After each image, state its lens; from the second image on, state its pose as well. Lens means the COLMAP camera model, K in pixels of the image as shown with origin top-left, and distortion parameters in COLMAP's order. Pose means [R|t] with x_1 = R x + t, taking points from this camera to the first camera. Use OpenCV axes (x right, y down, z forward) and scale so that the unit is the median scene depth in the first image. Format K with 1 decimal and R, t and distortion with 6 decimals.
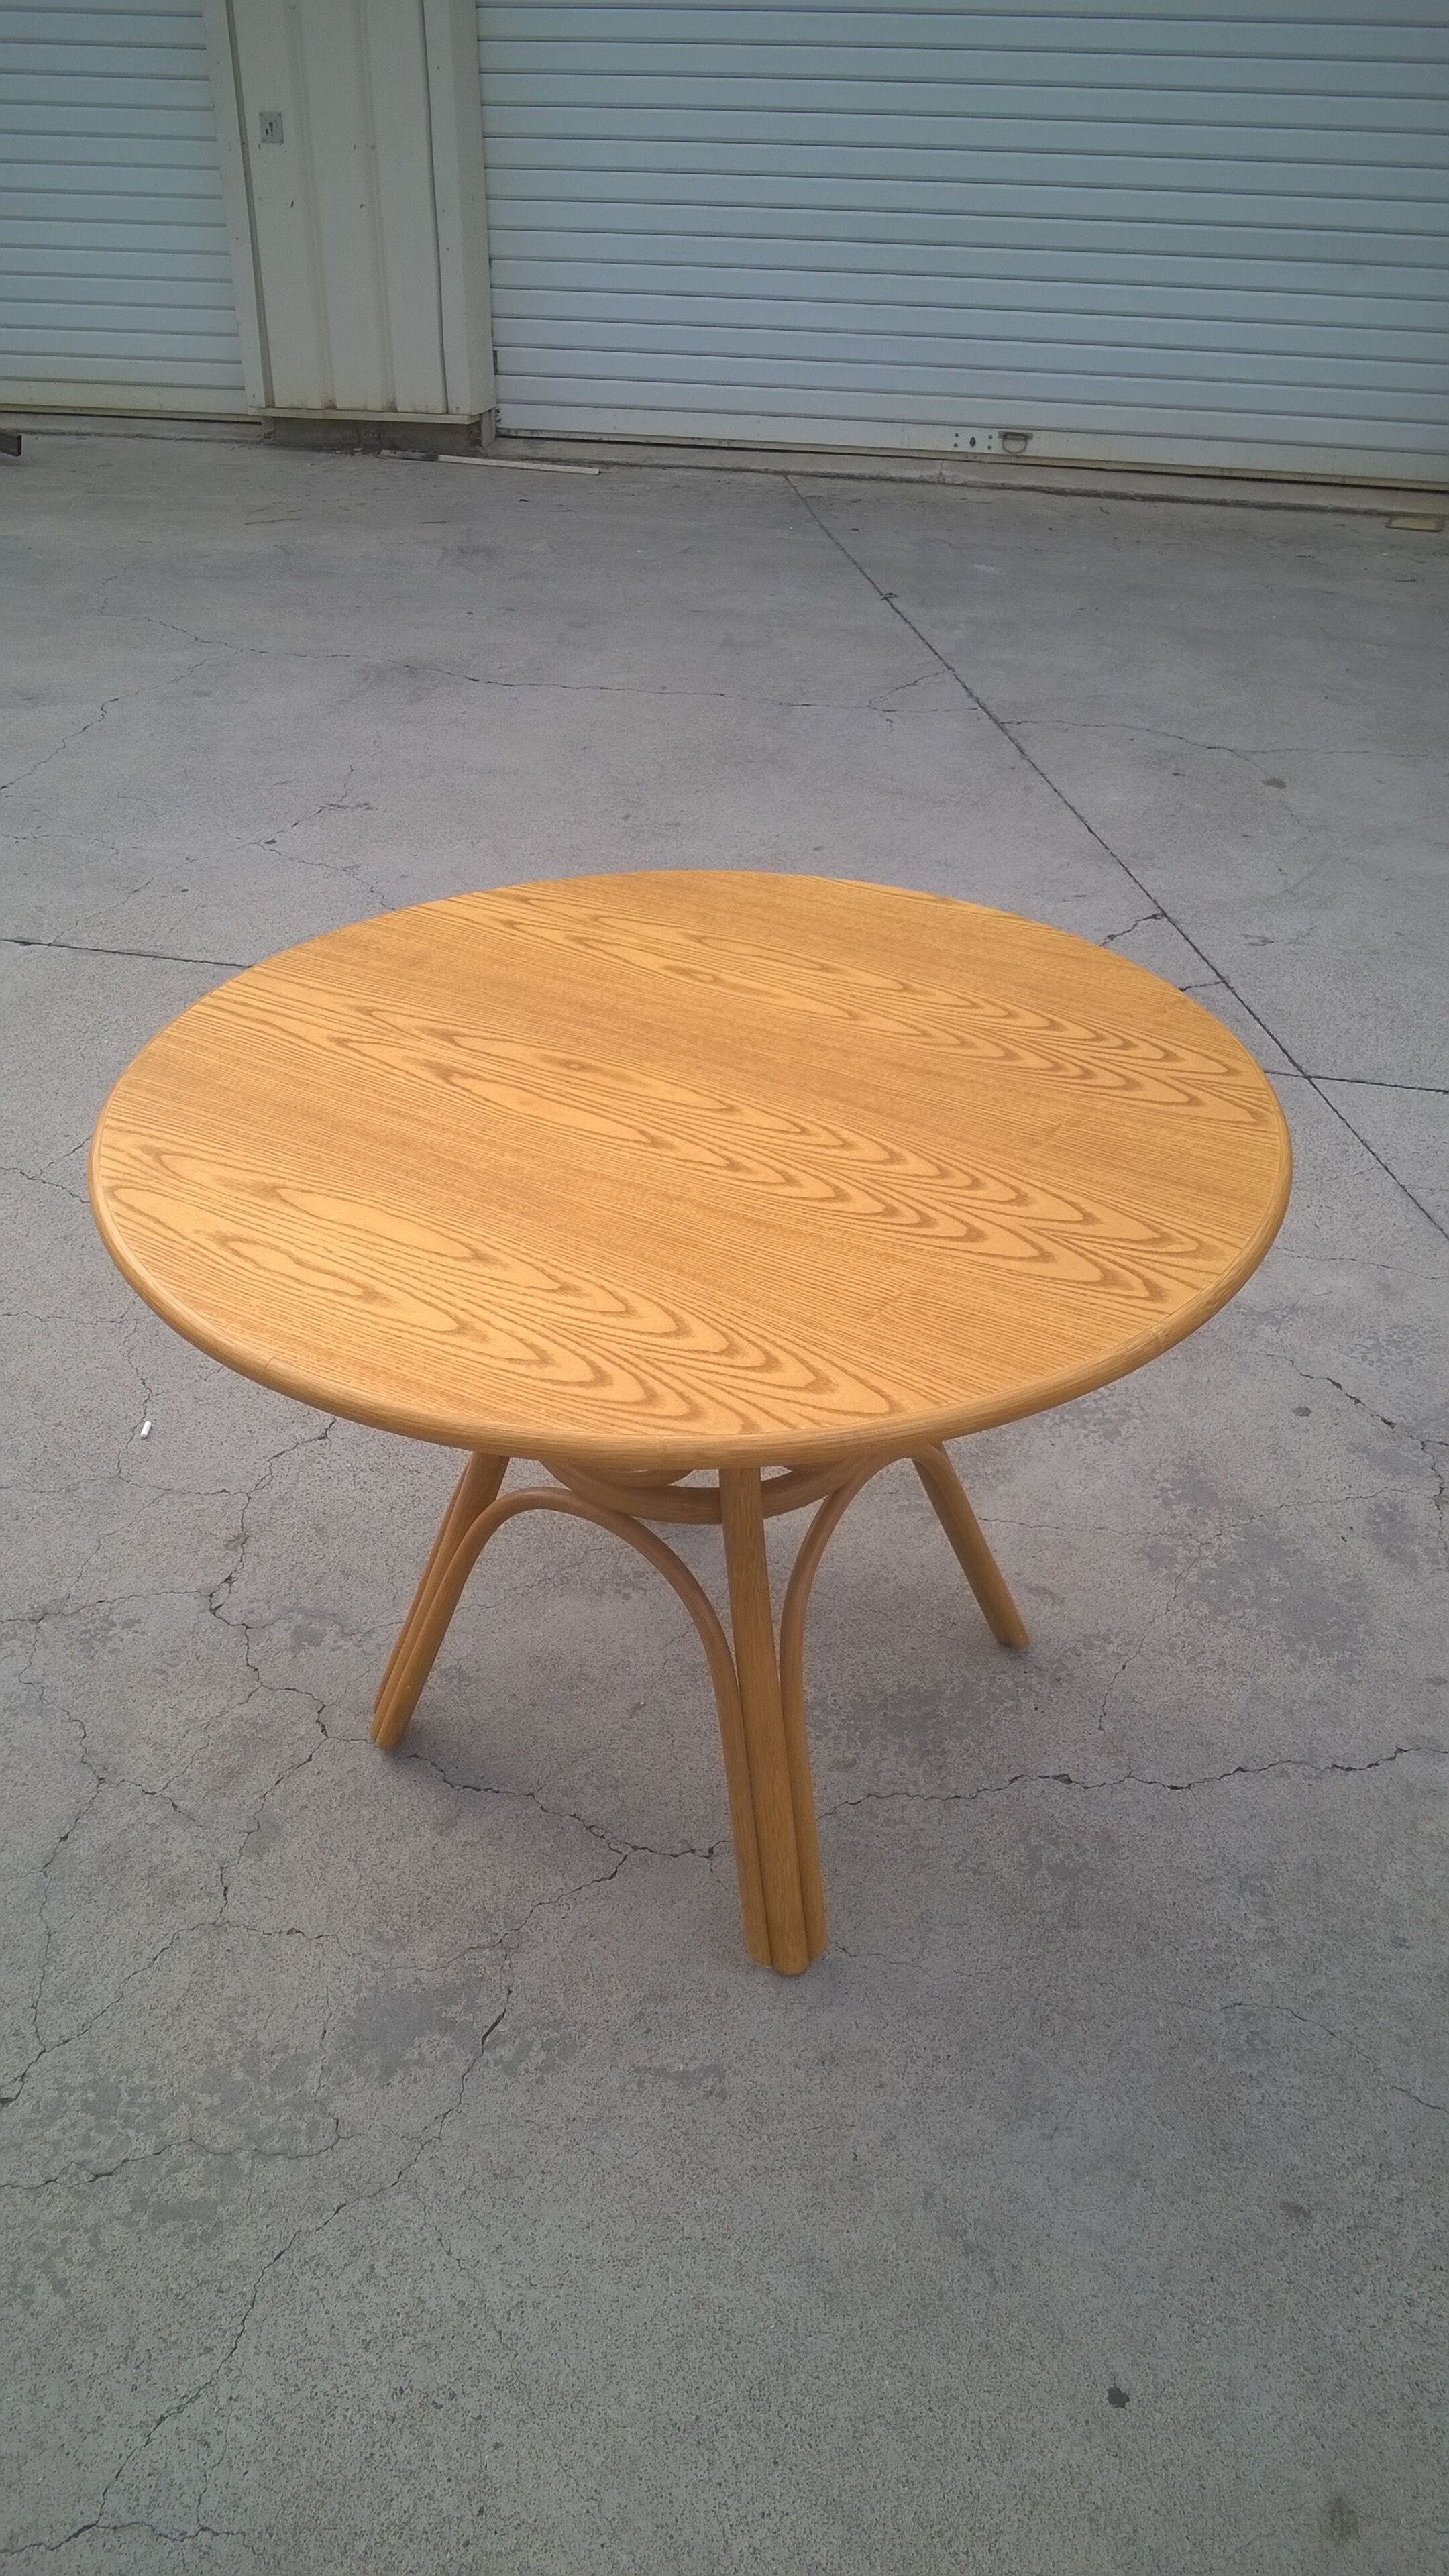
lens RADIAL K [[1943.5, 0, 723.2], [0, 1943.5, 1262.3], [0, 0, 1]] dist [0.020522, -0.040792]
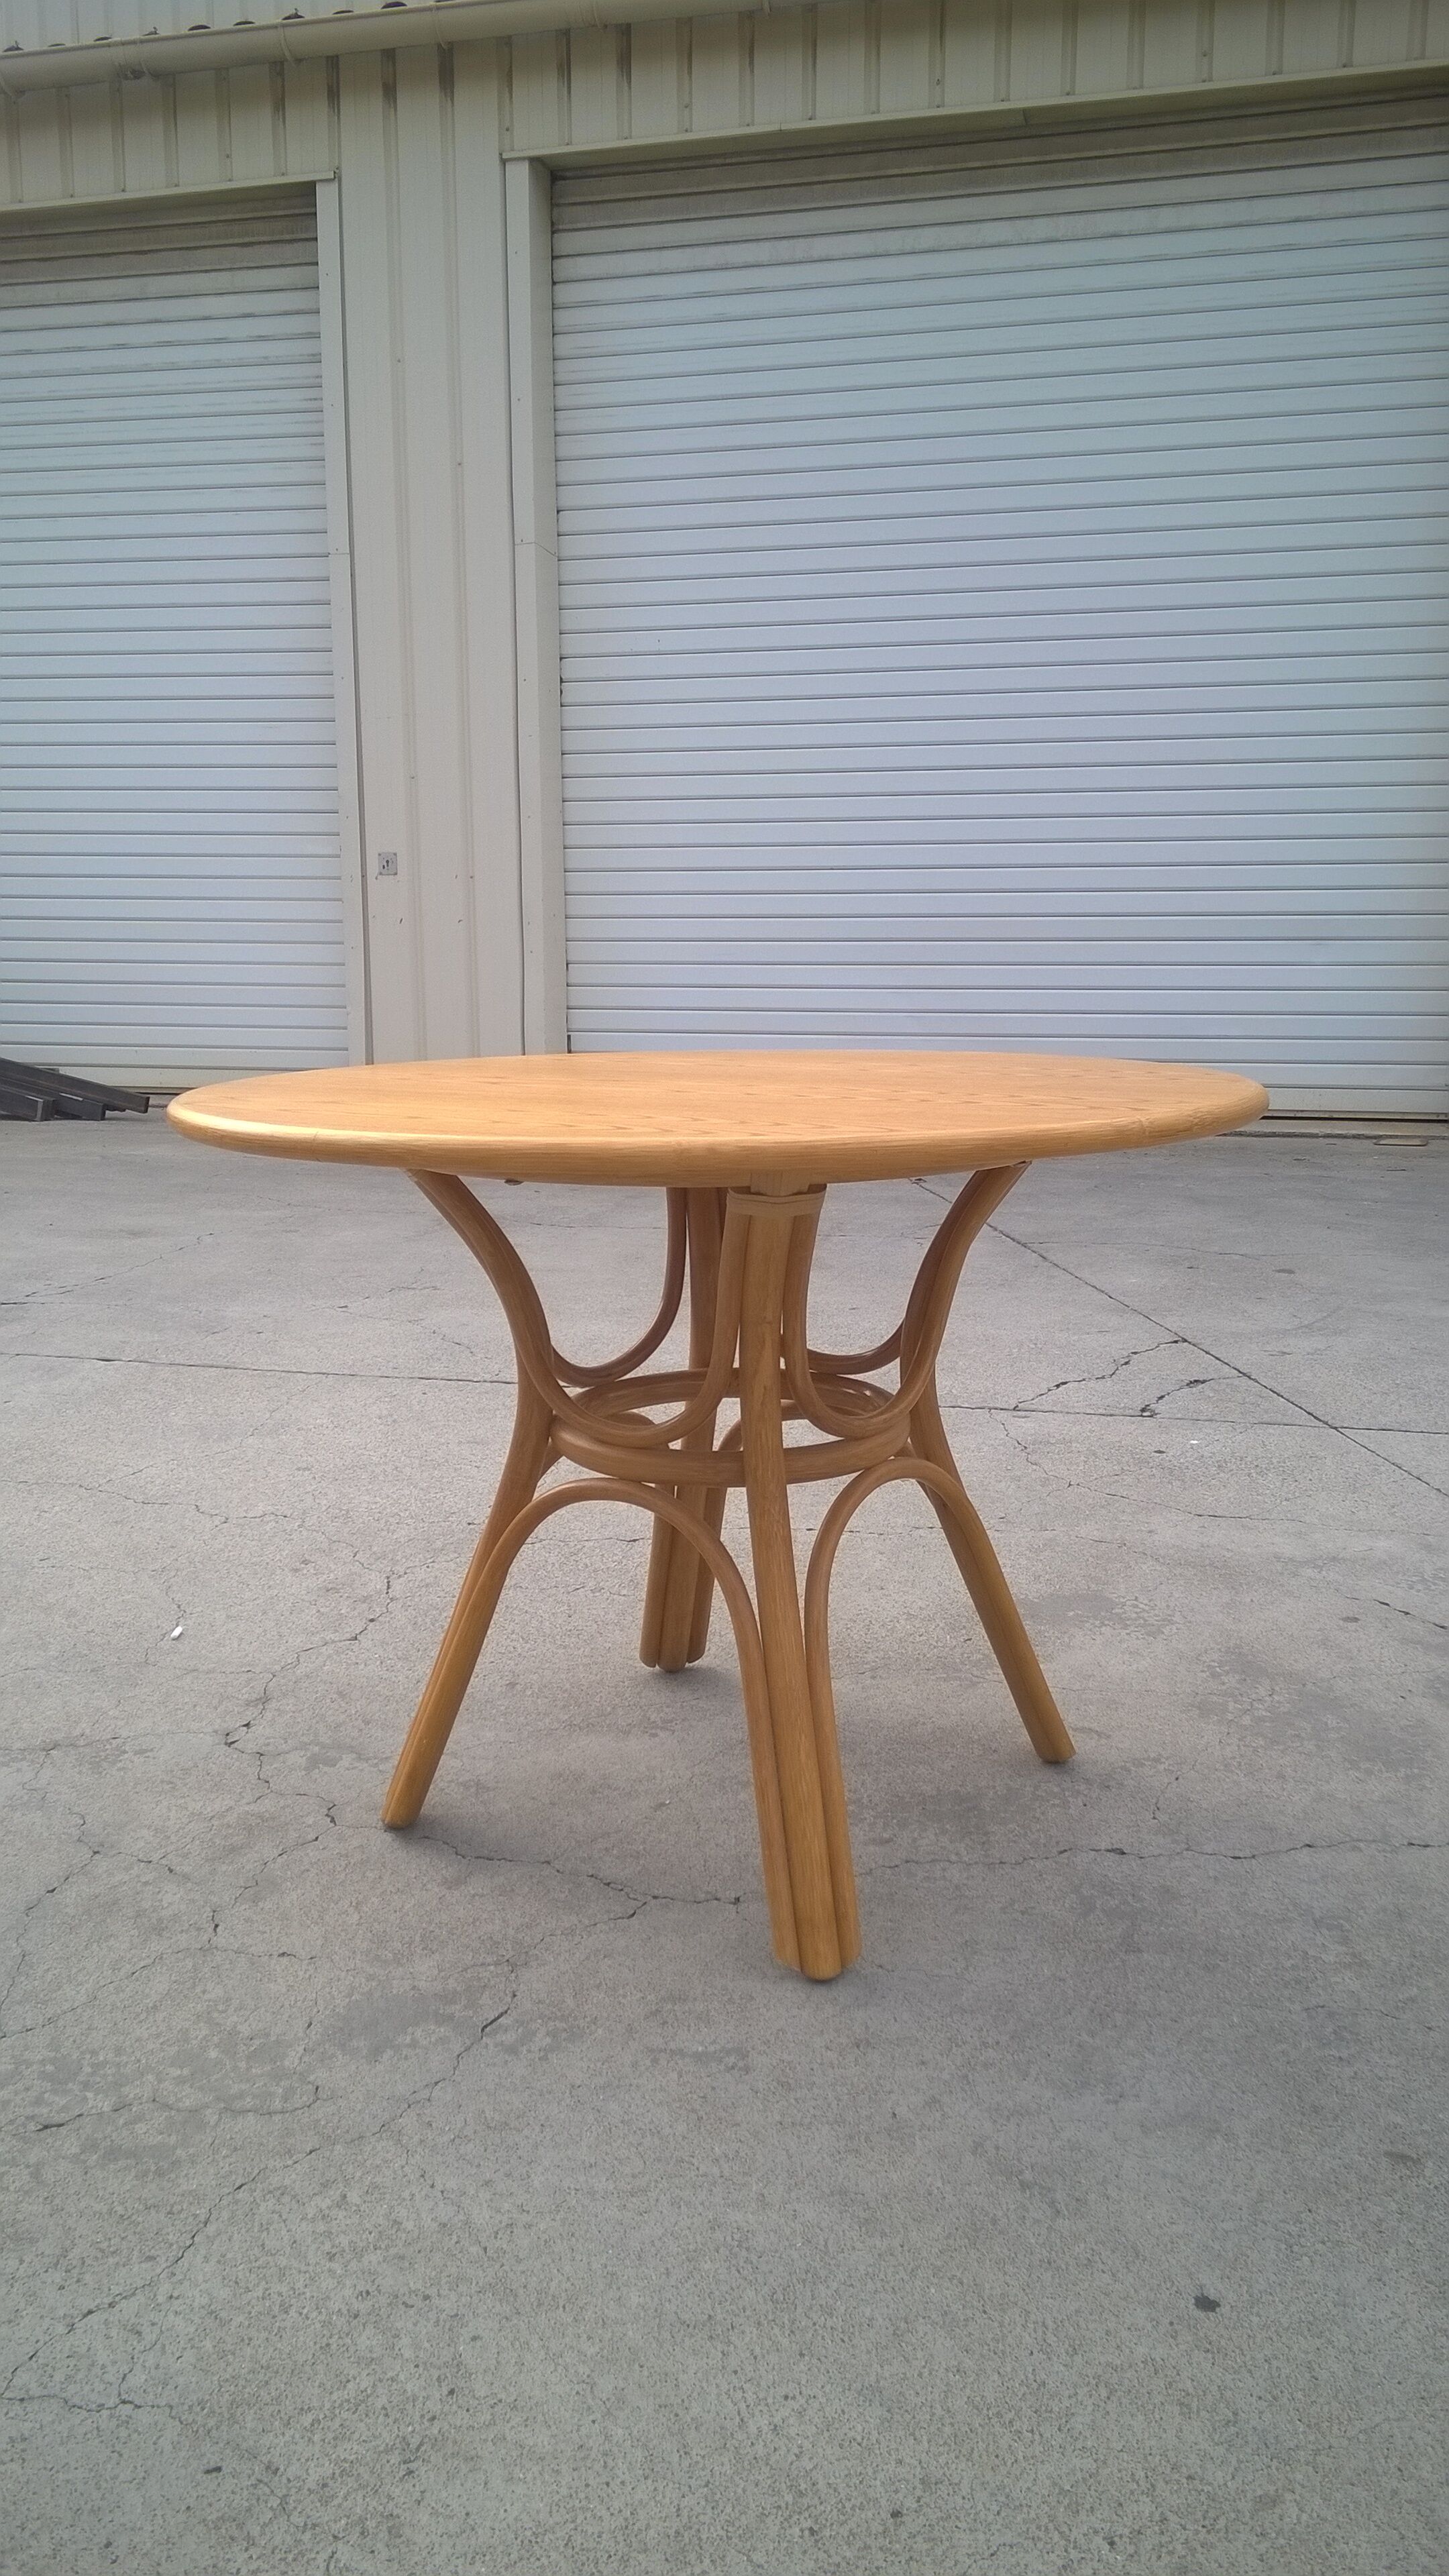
lens RADIAL K [[1943.5, 0, 704.3], [0, 1943.5, 1278.9], [0, 0, 1]] dist [0.020522, -0.040792]
pose [[0.999246, -0.009278, -0.037699, 0.016533], [-0.006141, 0.921030, -0.389443, 0.408830], [0.038335, 0.389381, 0.920279, 0.030552]]
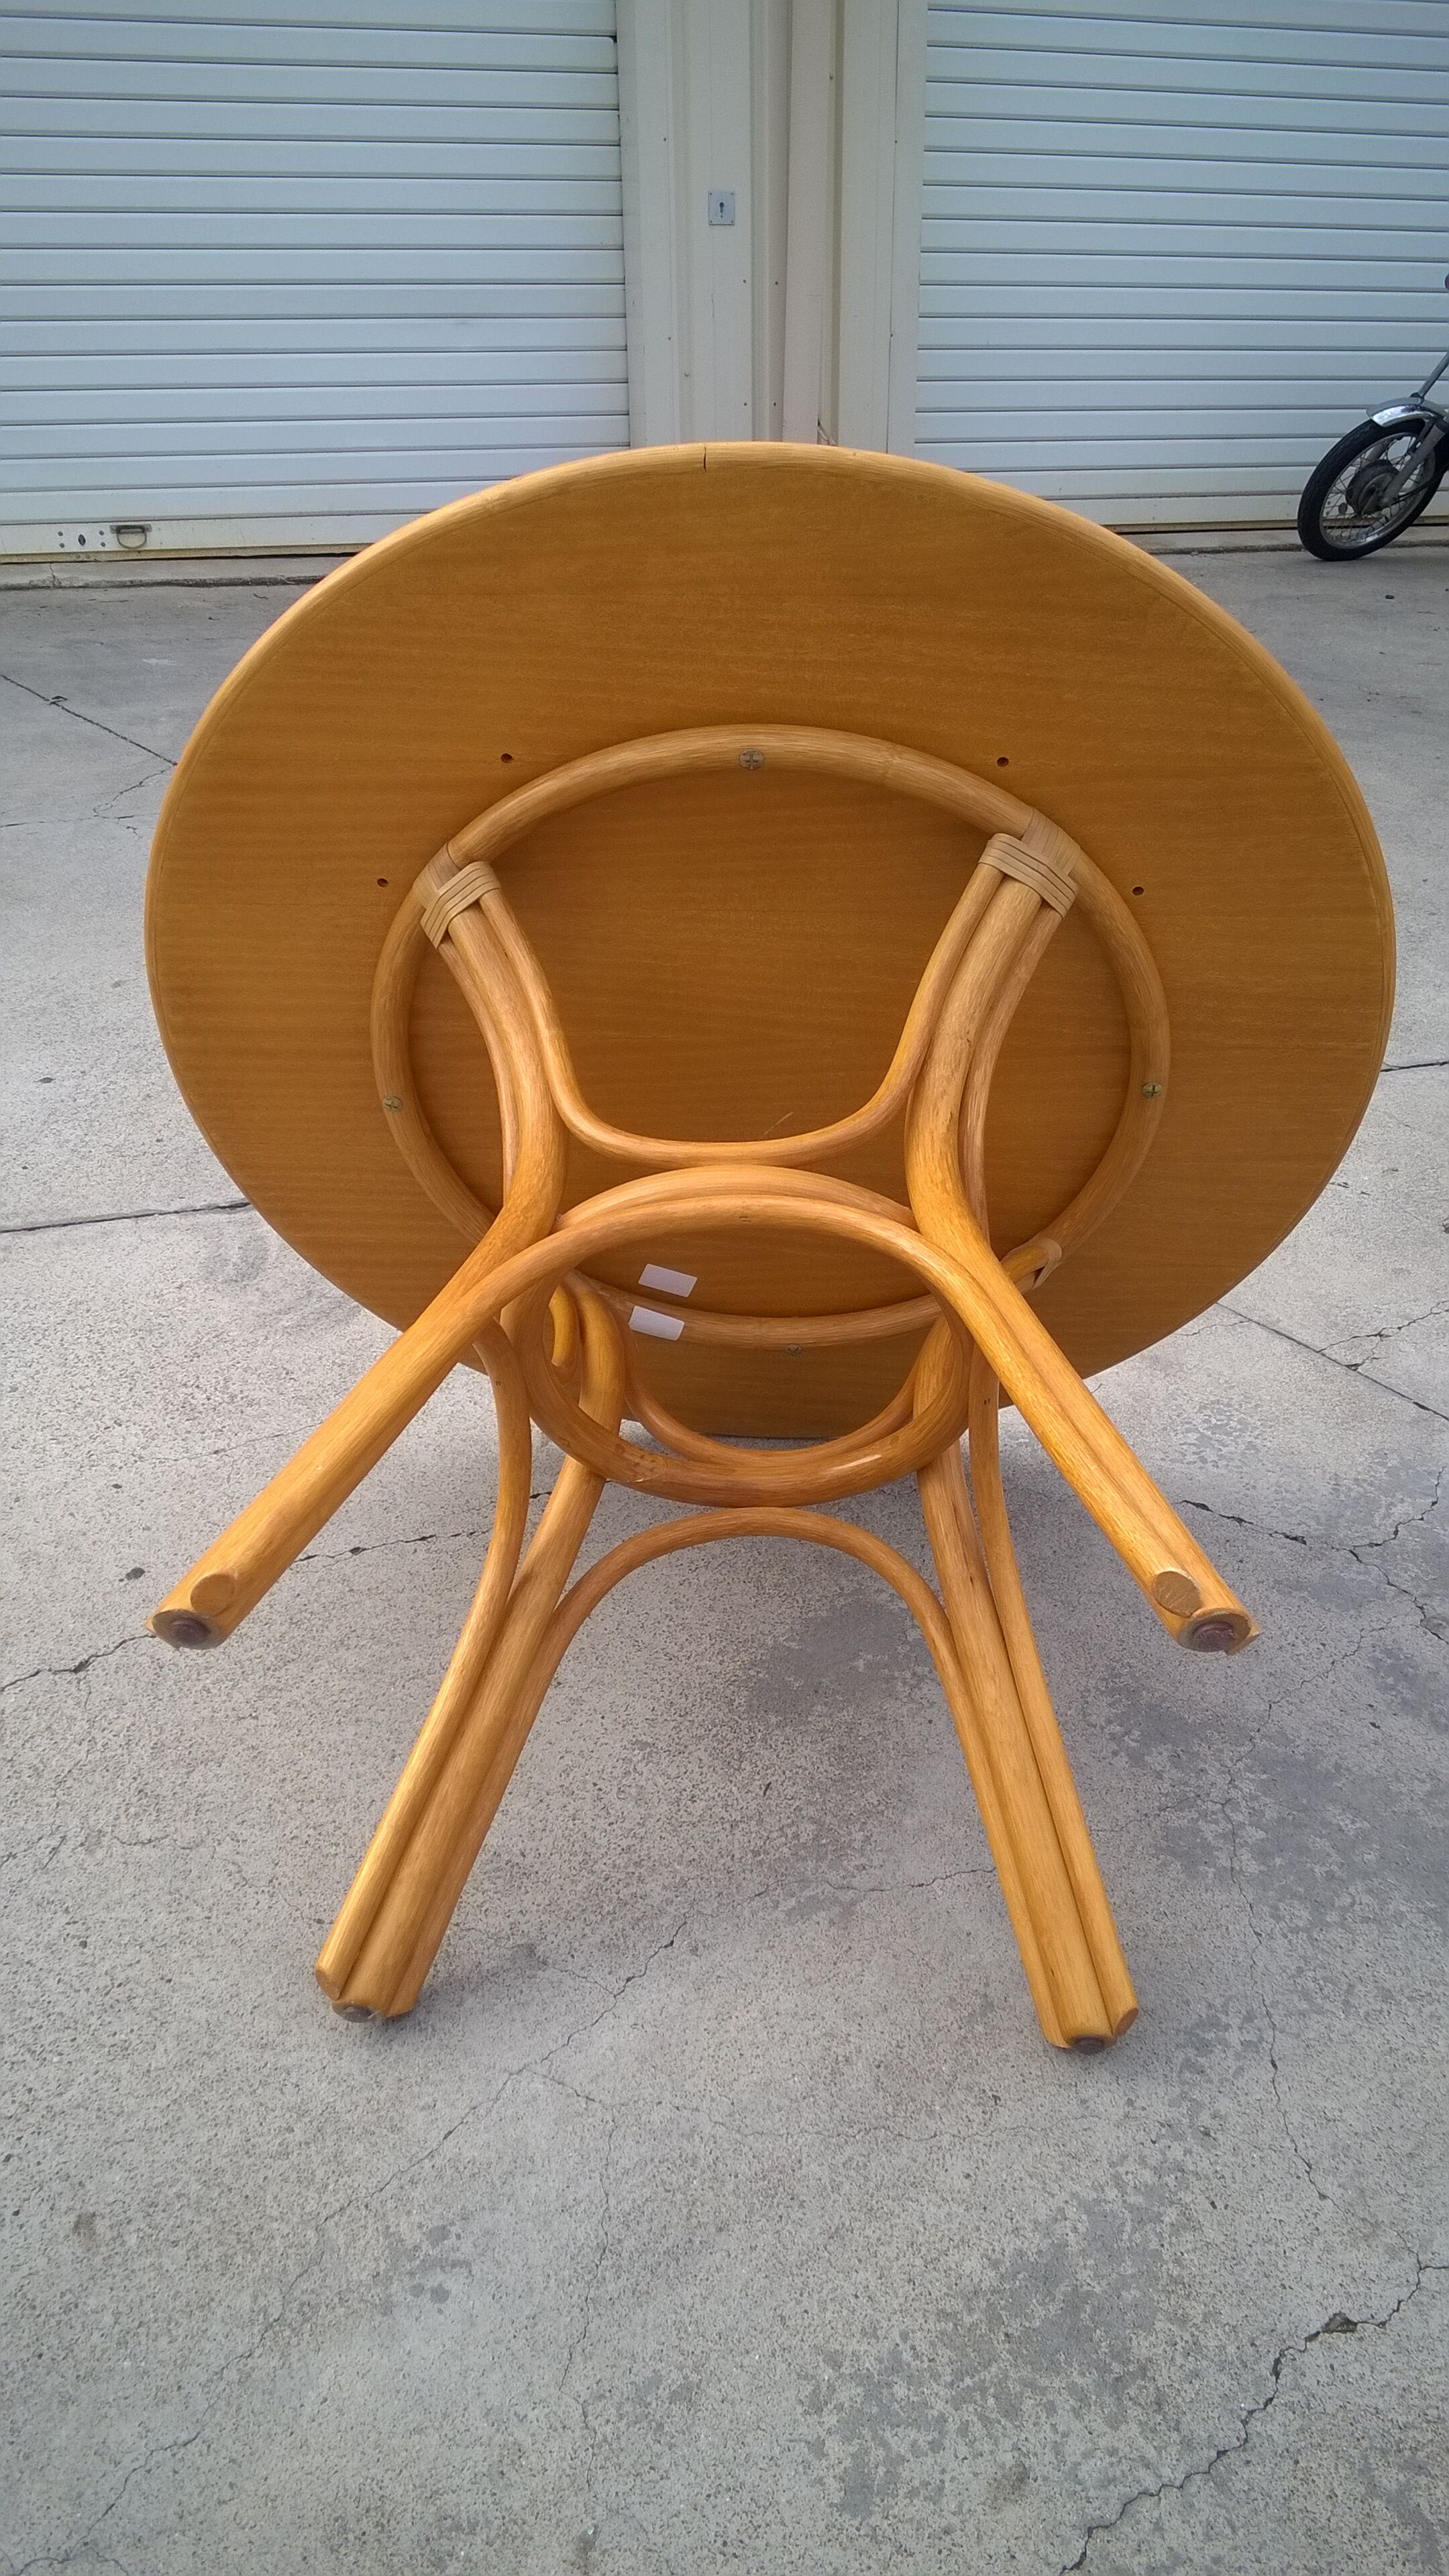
lens RADIAL K [[1943.5, 0, 731.3], [0, 1943.5, 1212.6], [0, 0, 1]] dist [0.020522, -0.040792]
pose [[0.881146, -0.217234, 0.419989, -0.165043], [0.259253, 0.964765, -0.044906, -0.076637], [-0.395435, 0.148452, 0.906418, 0.546966]]
